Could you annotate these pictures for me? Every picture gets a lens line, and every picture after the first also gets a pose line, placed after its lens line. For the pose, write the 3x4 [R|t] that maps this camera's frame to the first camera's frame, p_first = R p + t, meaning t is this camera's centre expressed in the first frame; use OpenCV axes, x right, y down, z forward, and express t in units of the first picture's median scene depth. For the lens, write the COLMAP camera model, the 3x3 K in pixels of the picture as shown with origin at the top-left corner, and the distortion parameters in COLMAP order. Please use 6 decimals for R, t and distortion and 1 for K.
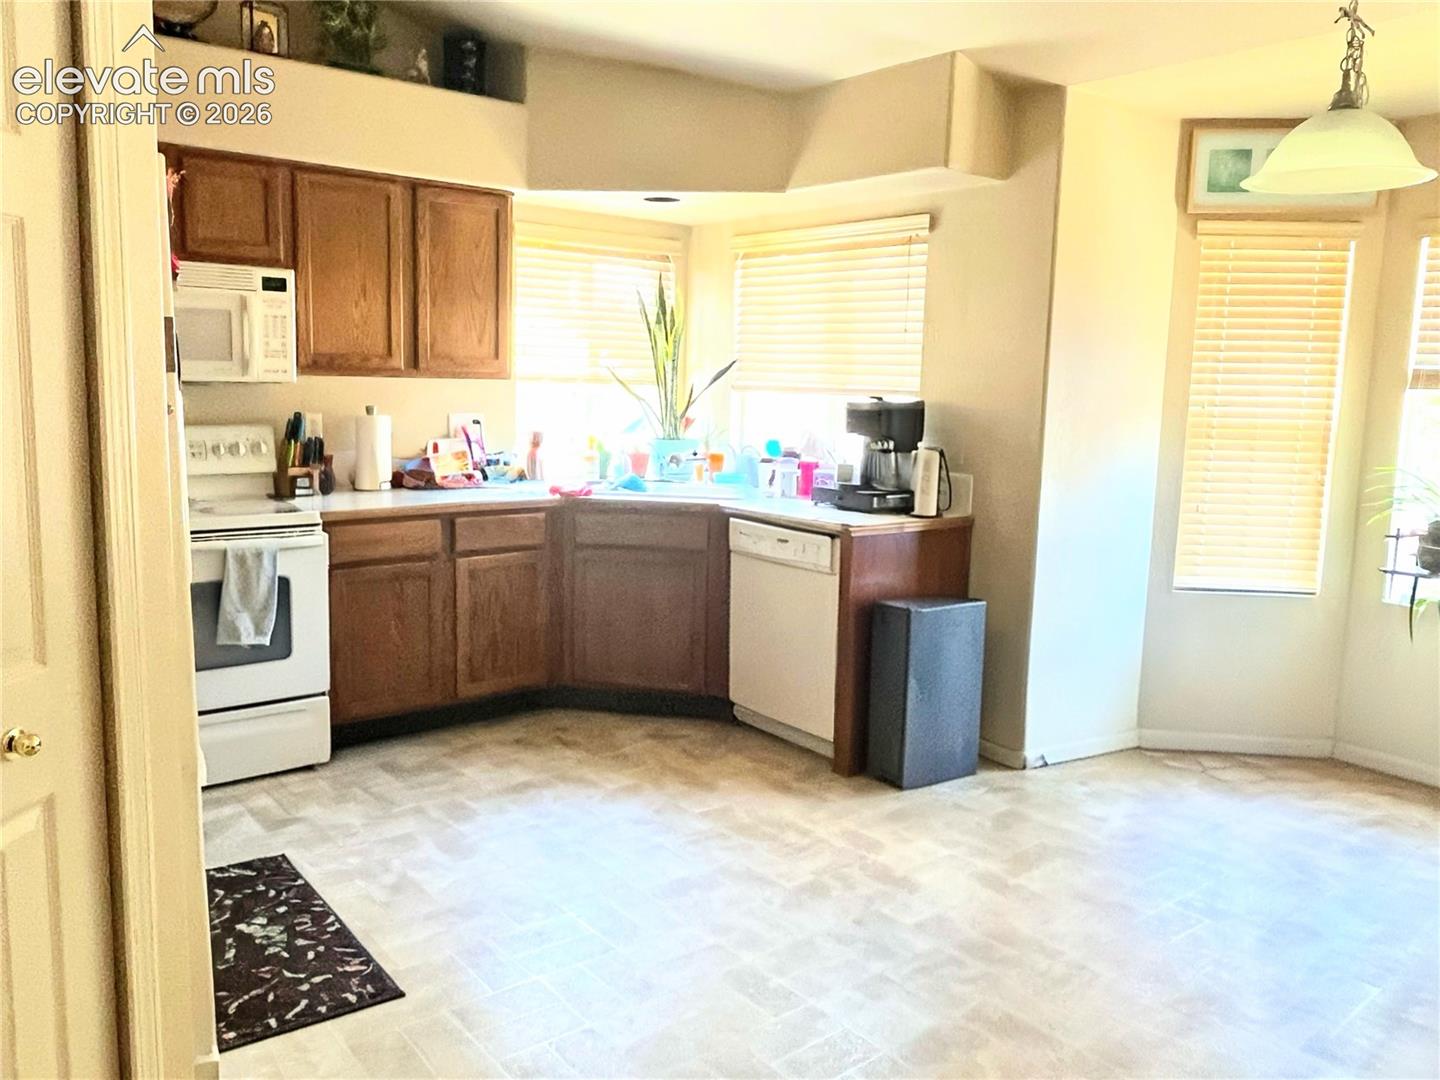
lens RADIAL K [[1109.4, 0, 717.6], [0, 1109.4, 536.5], [0, 0, 1]] dist [0.001825, 0.000561]
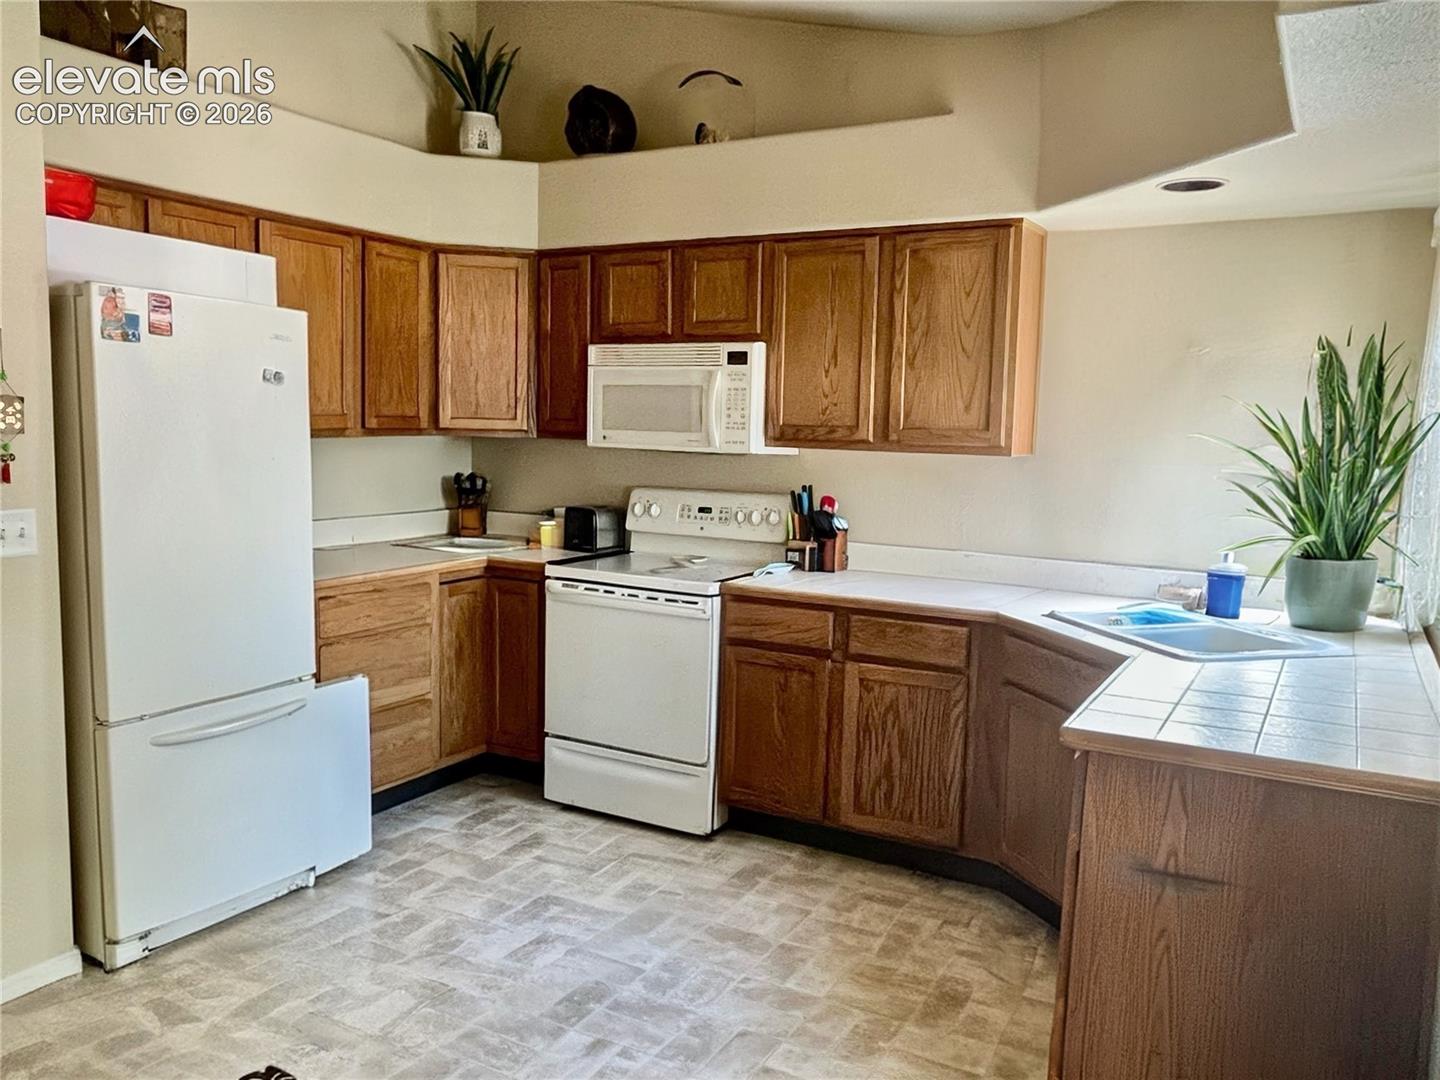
lens RADIAL K [[1109.4, 0, 718.6], [0, 1109.4, 540.3], [0, 0, 1]] dist [0.001825, 0.000561]
pose [[0.359799, 0.083782, -0.929260, 0.533975], [-0.150113, 0.988184, 0.030972, -0.086520], [0.920875, 0.128350, 0.368125, 0.602830]]
